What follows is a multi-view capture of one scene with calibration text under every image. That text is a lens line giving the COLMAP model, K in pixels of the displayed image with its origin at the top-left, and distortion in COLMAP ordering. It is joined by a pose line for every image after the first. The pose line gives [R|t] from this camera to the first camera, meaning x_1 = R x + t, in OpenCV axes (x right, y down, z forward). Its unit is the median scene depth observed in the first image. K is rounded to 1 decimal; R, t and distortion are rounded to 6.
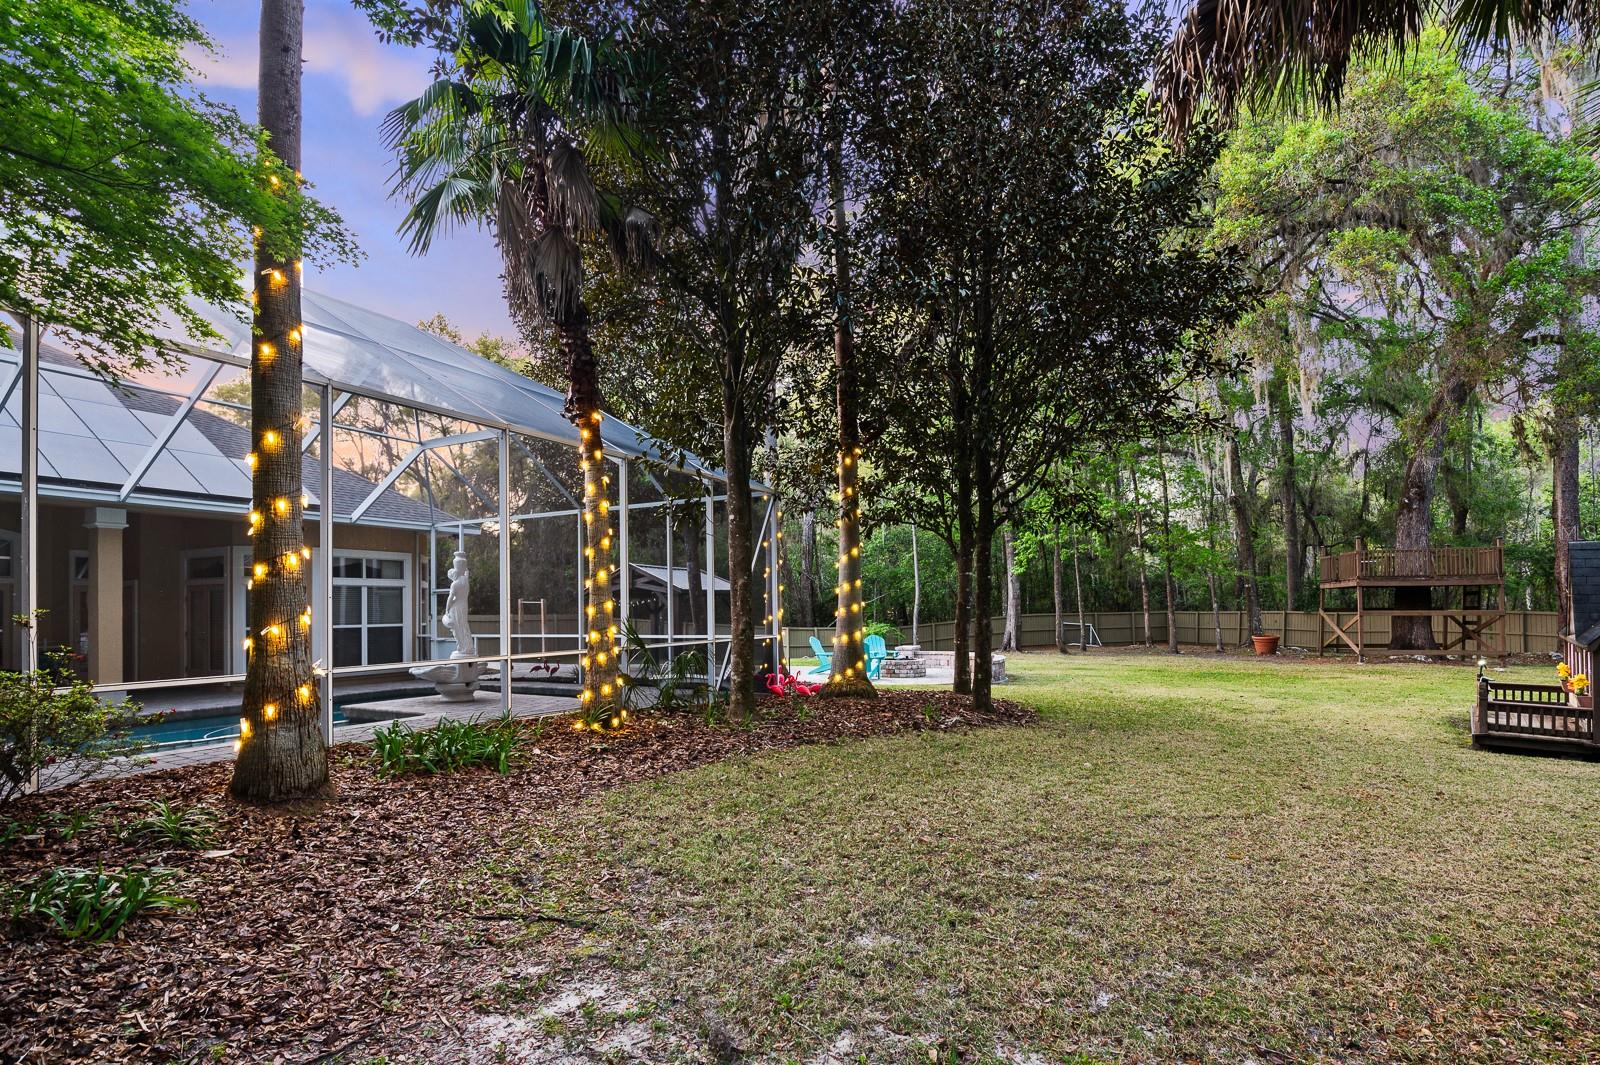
lens RADIAL K [[797.3, 0, 803.2], [0, 797.3, 591.4], [0, 0, 1]] dist [-0.018368, 0.000268]
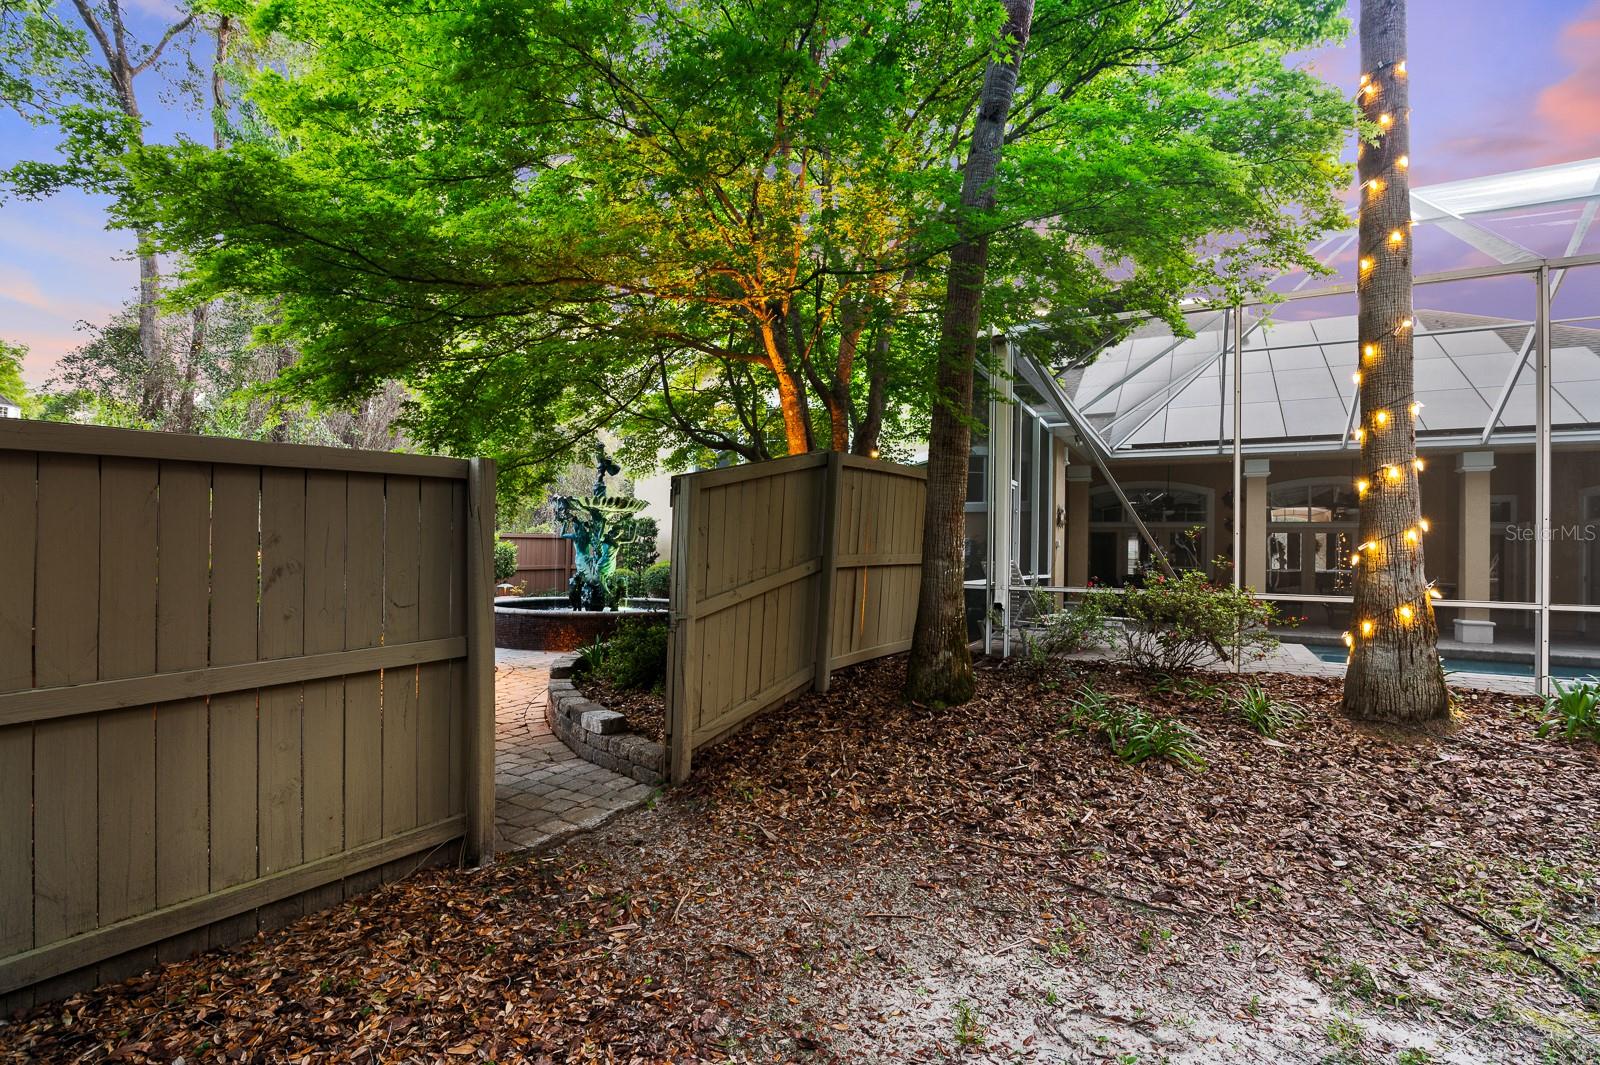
lens RADIAL K [[740.8, 0, 806.1], [0, 740.8, 539.6], [0, 0, 1]] dist [-0.017610, -0.000132]
pose [[-0.010483, -0.005222, -0.999931, 0.296857], [-0.003735, 0.999980, -0.005183, 0.058517], [0.999938, 0.003681, -0.010502, 0.367836]]
